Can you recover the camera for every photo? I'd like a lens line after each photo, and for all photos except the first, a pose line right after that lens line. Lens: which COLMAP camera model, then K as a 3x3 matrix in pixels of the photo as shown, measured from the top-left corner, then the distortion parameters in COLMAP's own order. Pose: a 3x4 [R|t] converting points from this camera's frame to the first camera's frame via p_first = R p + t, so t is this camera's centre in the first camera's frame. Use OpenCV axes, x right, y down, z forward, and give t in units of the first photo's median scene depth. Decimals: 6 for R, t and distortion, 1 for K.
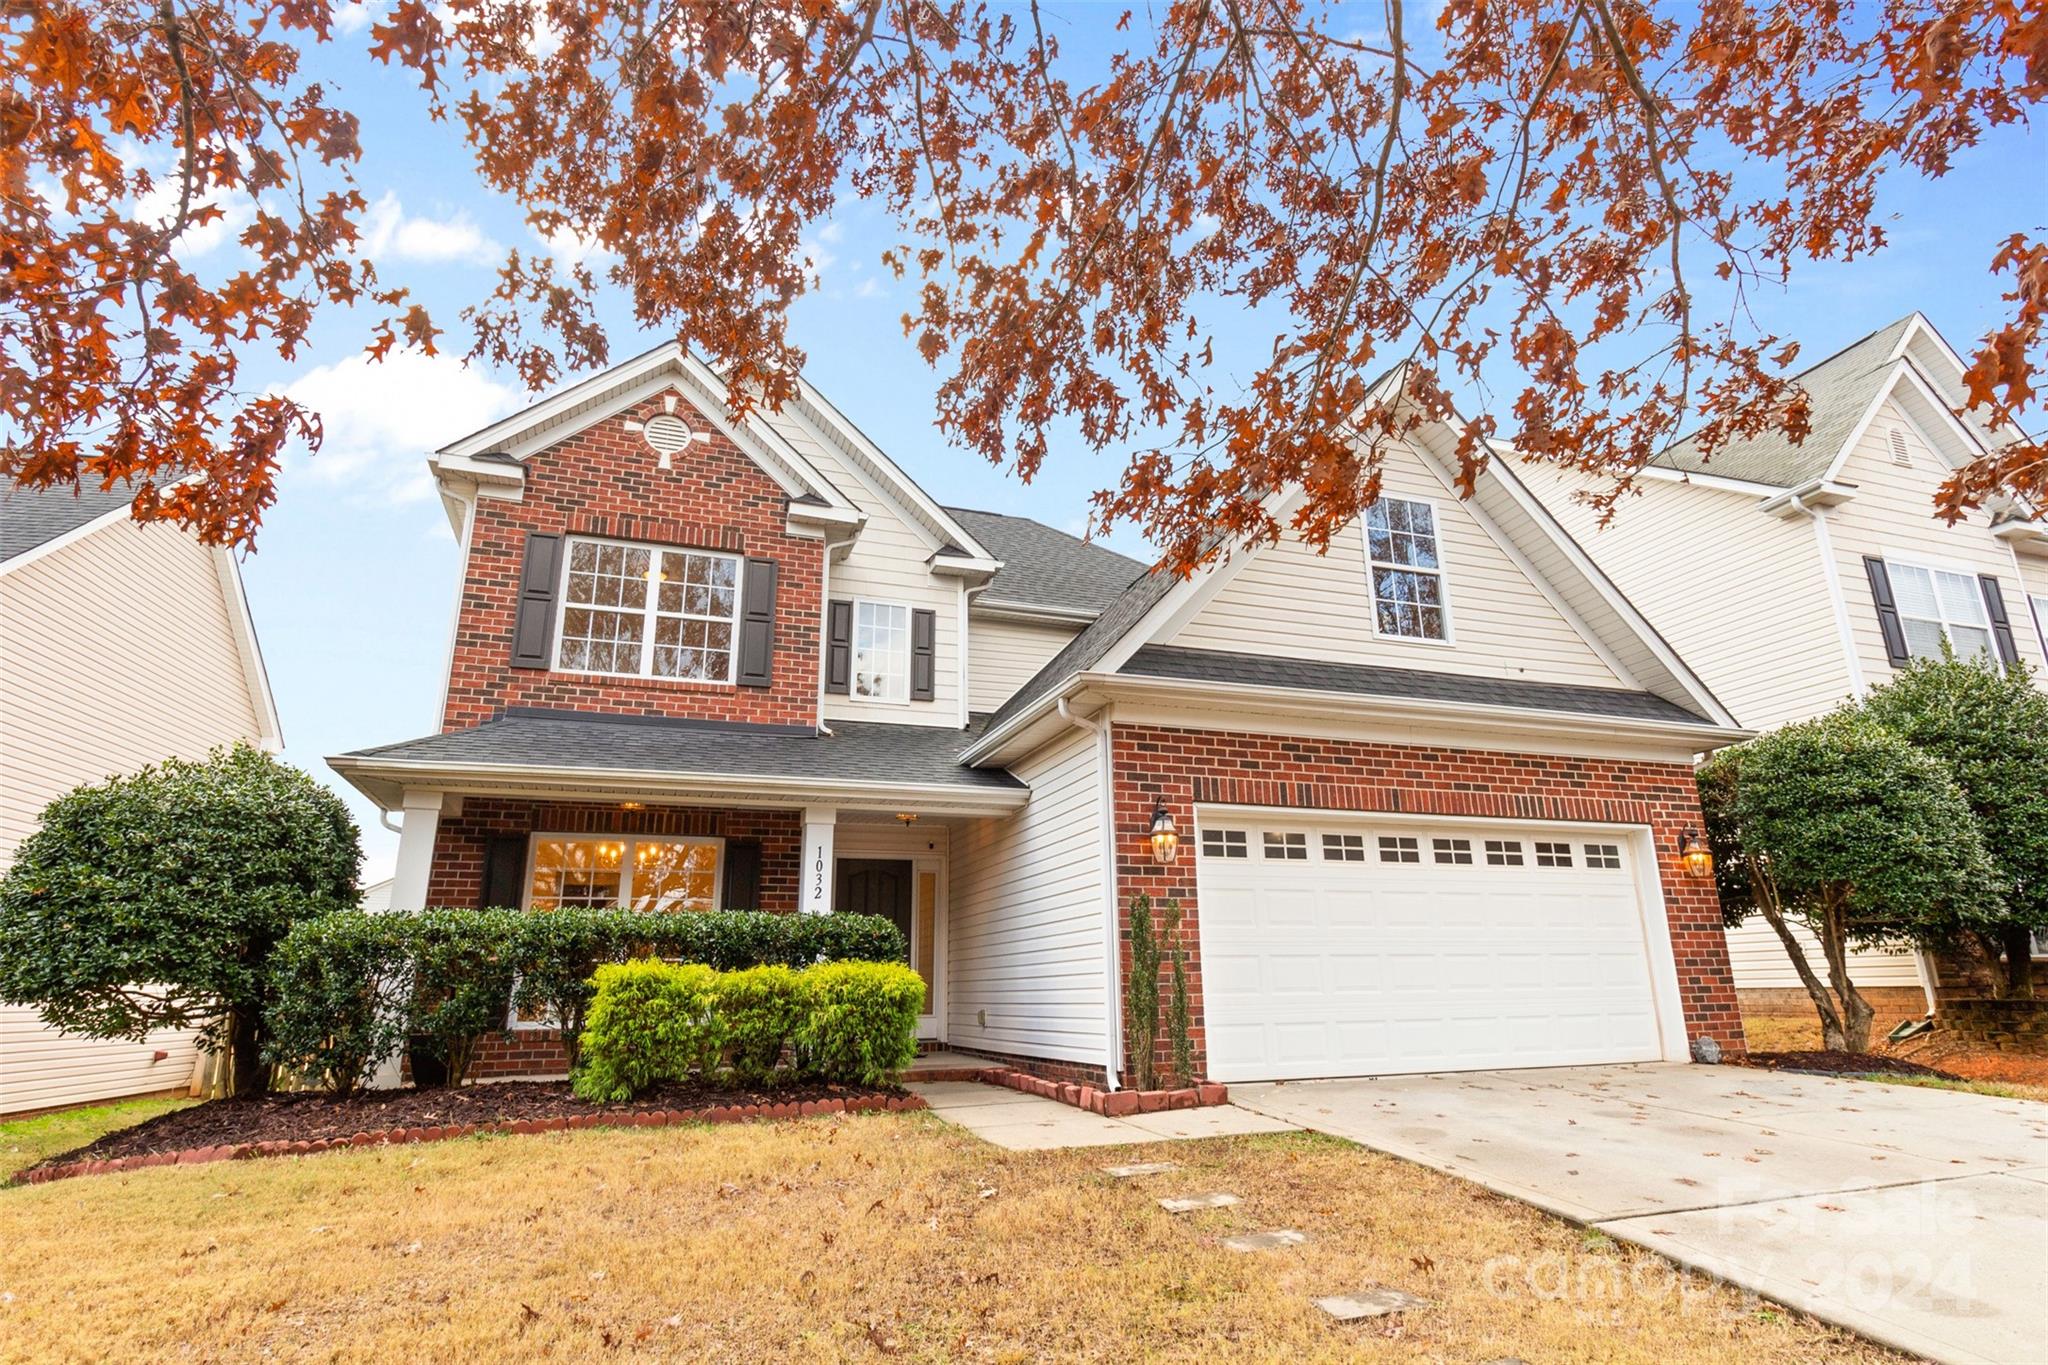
lens RADIAL K [[1081.7, 0, 1036.4], [0, 1081.7, 673.7], [0, 0, 1]] dist [0.000098, -0.000630]
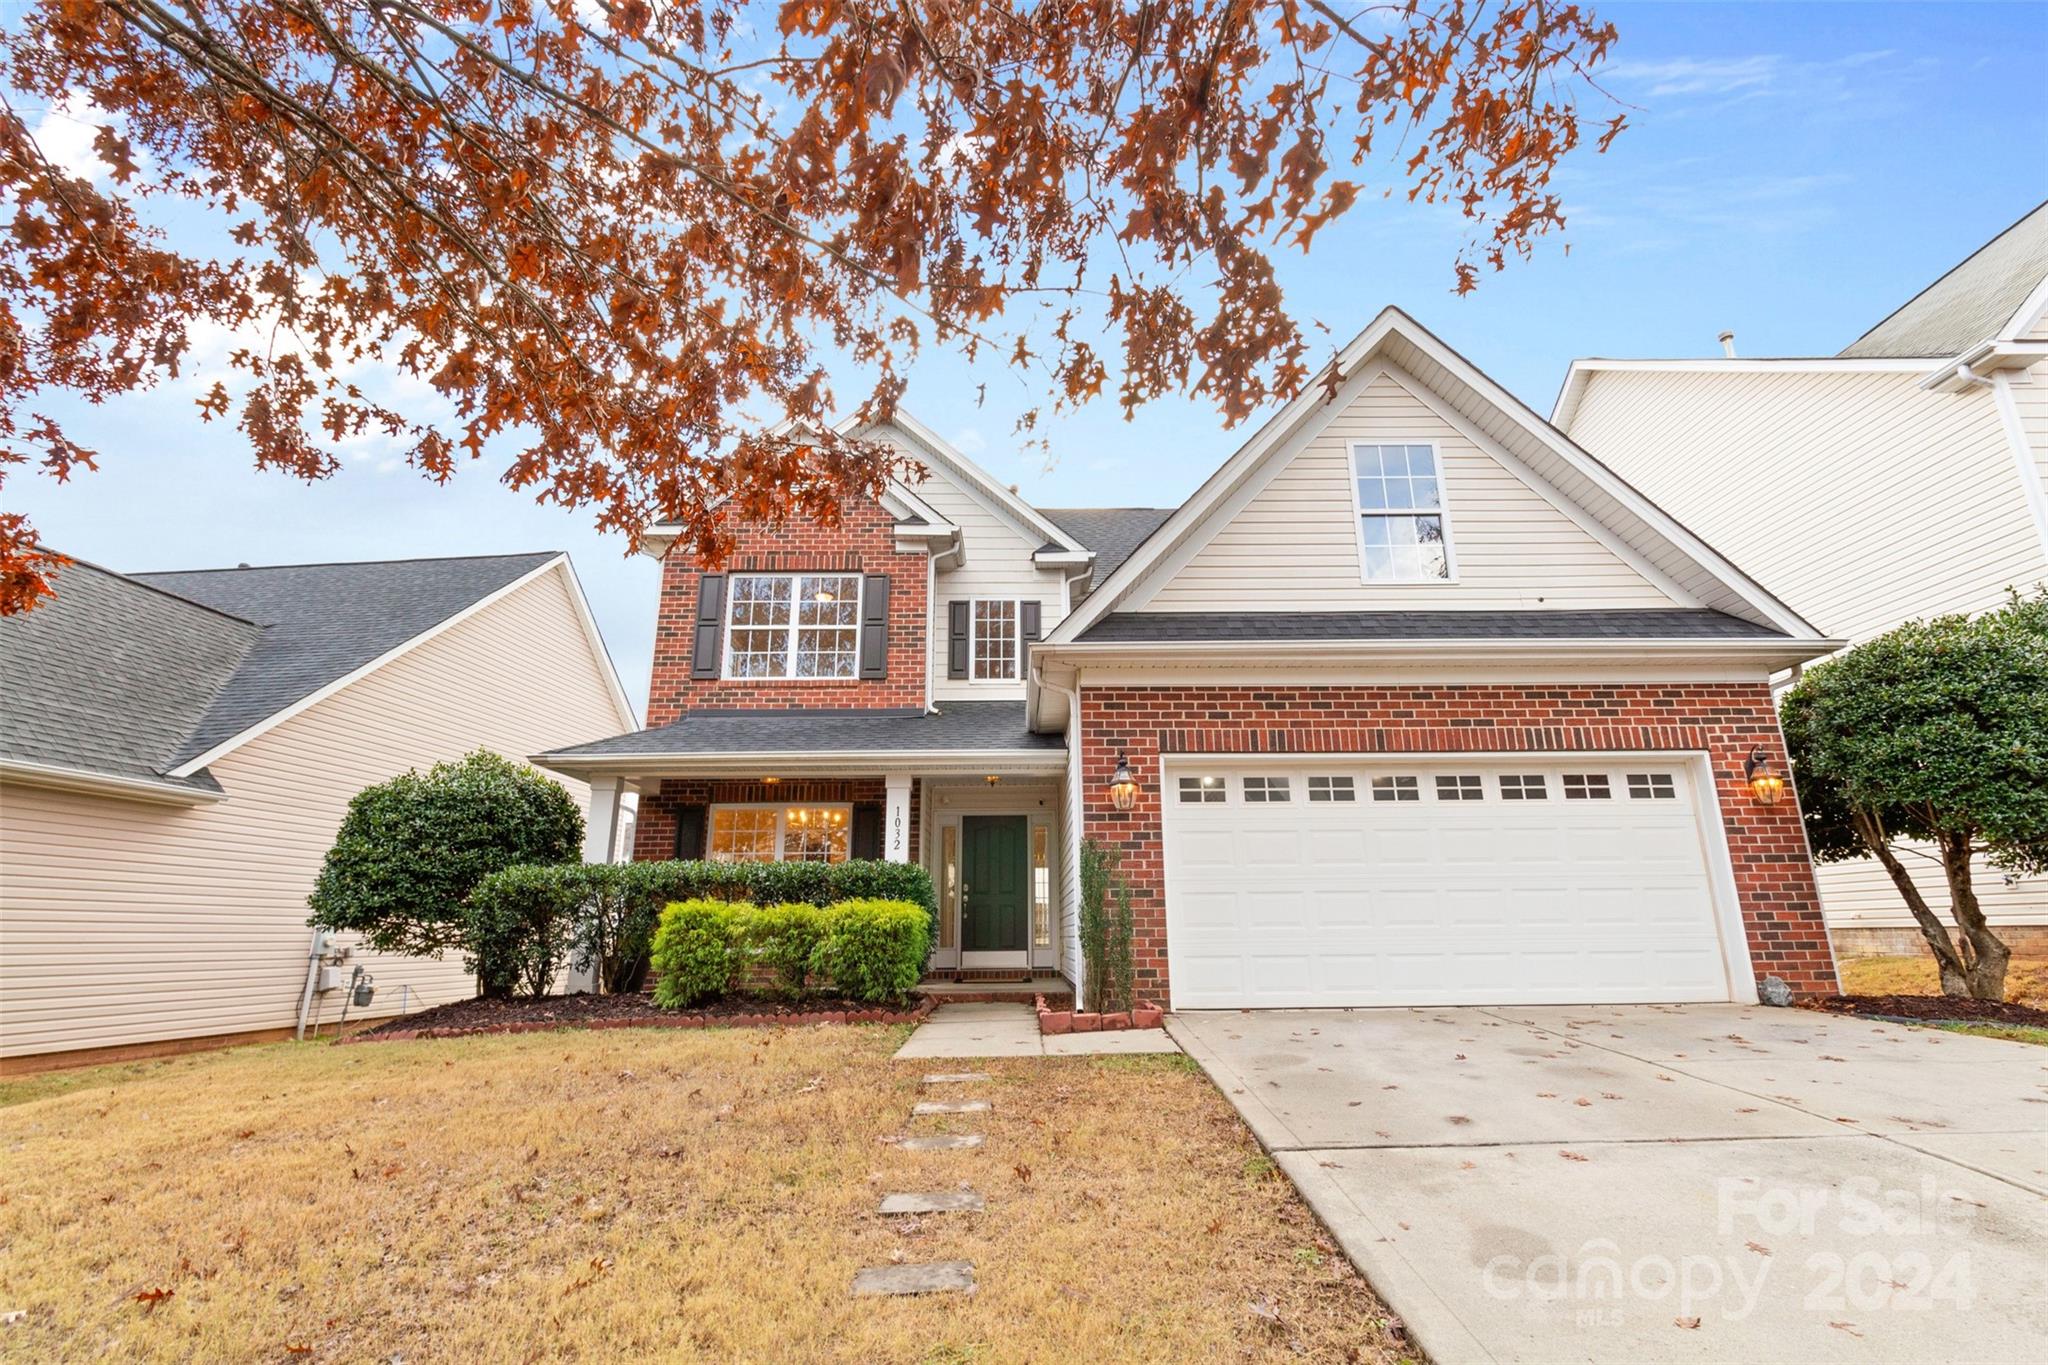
lens RADIAL K [[936.3, 0, 1038.3], [0, 936.3, 673.6], [0, 0, 1]] dist [0.001423, 0.001009]
pose [[0.946778, -0.081765, -0.311328, 0.283377], [0.087246, 0.996180, 0.003695, 0.020831], [0.309837, -0.030661, 0.950295, 0.055992]]
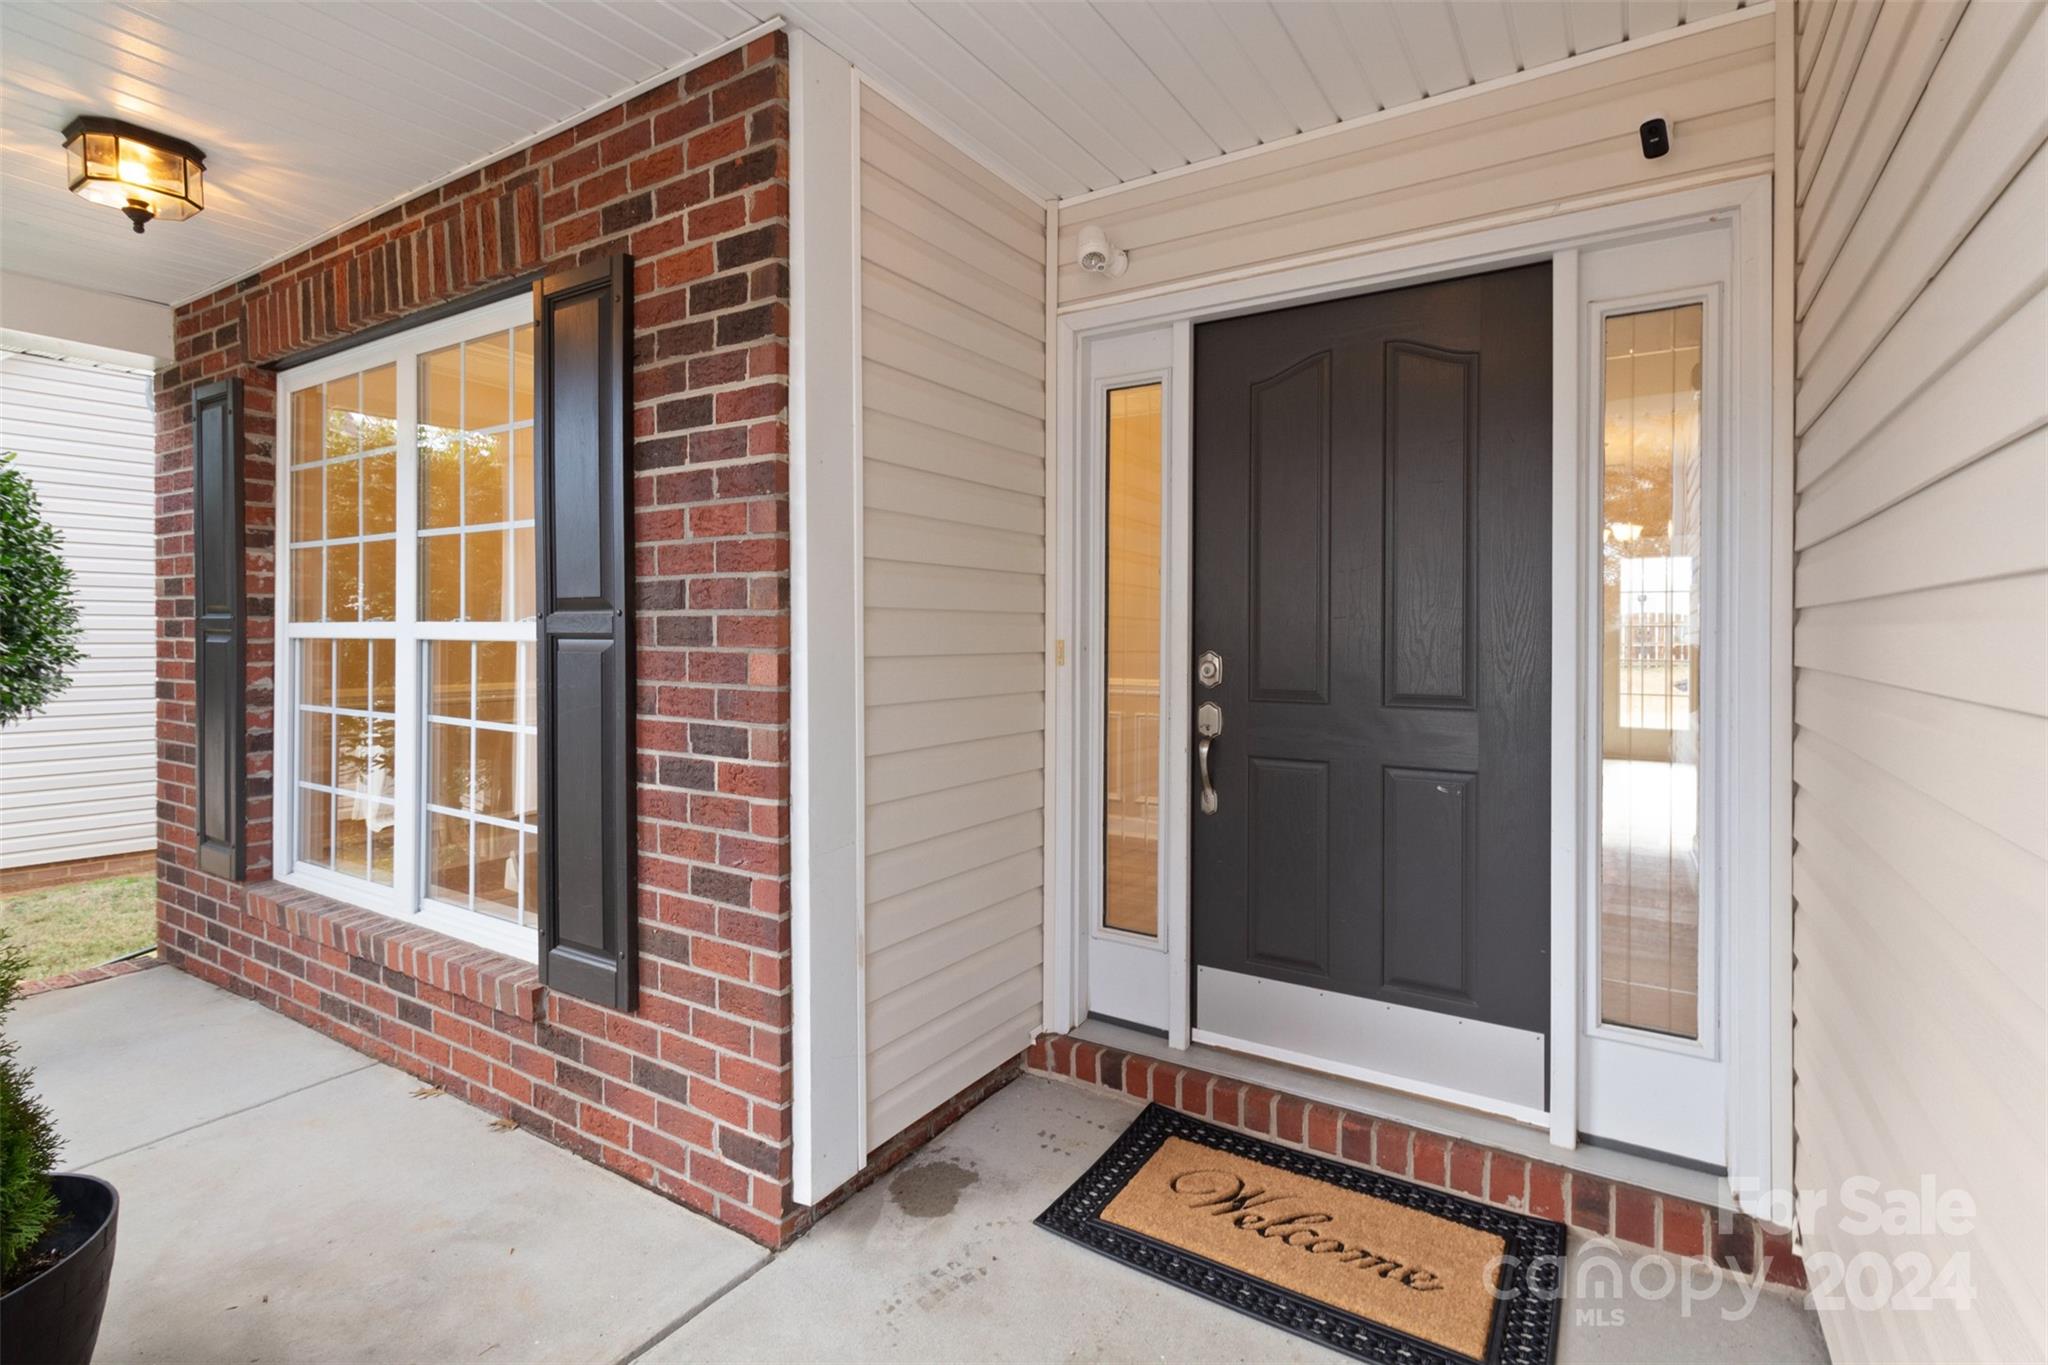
lens RADIAL K [[939.0, 0, 1029.1], [0, 939.0, 629.3], [0, 0, 1]] dist [0.002644, 0.000626]
pose [[0.648016, 0.018689, -0.761398, -0.055832], [0.204656, 0.958658, 0.197711, 0.230689], [0.733615, -0.283945, 0.617401, 1.014526]]
